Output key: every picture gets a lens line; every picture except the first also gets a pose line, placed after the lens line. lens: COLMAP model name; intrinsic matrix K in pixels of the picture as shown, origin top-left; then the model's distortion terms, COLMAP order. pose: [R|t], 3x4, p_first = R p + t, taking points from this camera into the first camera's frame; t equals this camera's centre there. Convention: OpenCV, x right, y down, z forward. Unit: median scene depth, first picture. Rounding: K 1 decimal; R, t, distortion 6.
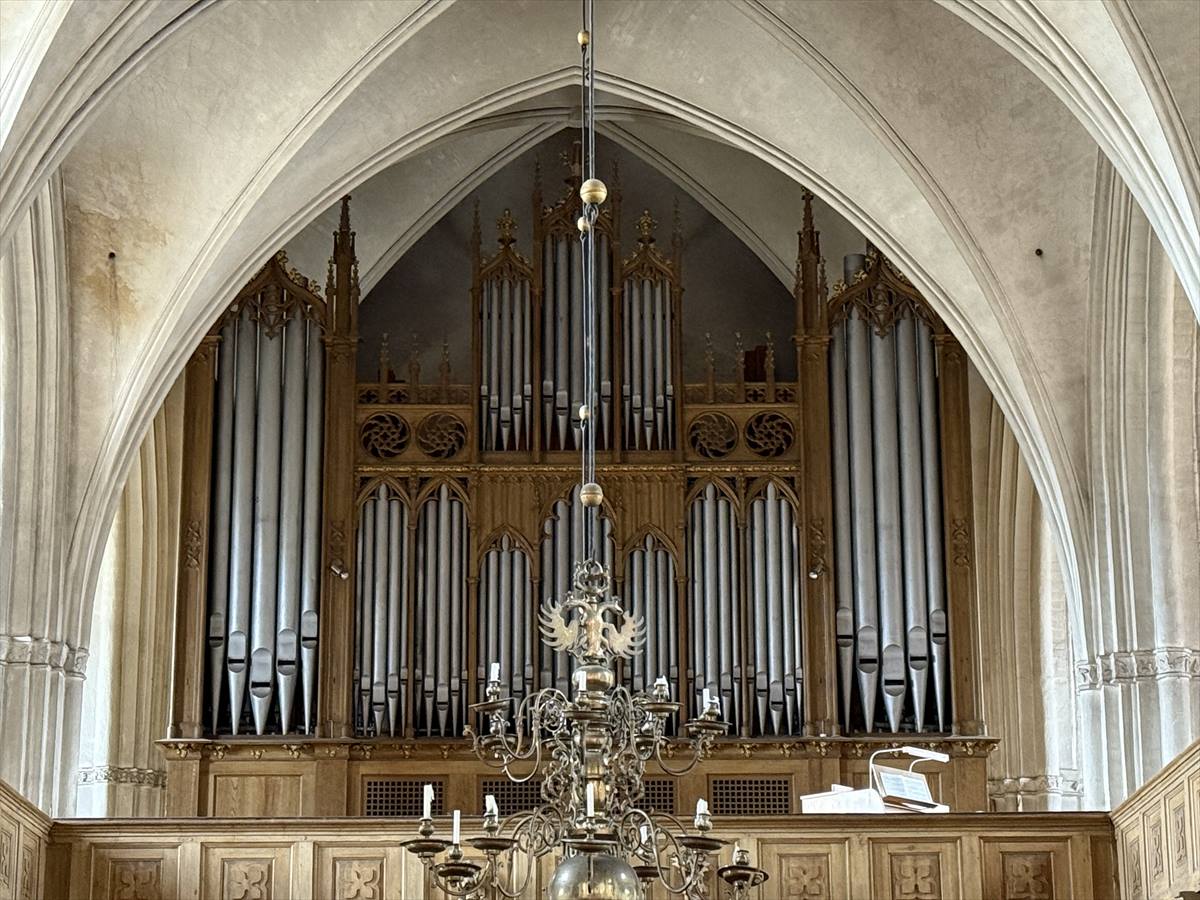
lens RADIAL K [[2850.7, 0, 600.0], [0, 2850.7, 450.0], [0, 0, 1]] dist [0.134326, 0.304547]
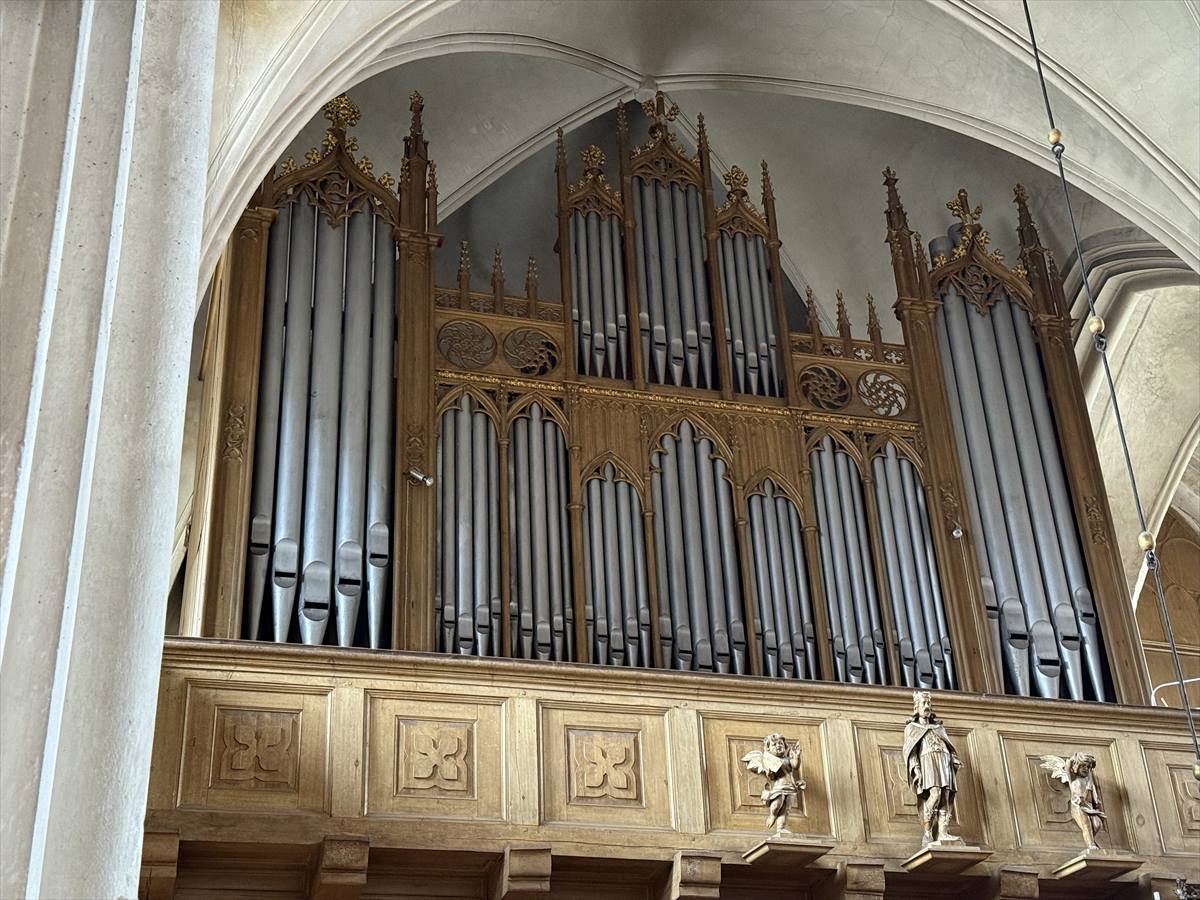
lens RADIAL K [[1674.7, 0, 600.0], [0, 1674.7, 450.0], [0, 0, 1]] dist [0.152594, -0.073409]
pose [[0.962053, 0.101396, 0.253323, -0.163495], [-0.033156, 0.964954, -0.260318, 0.156910], [-0.270840, 0.242041, 0.931699, 0.540851]]
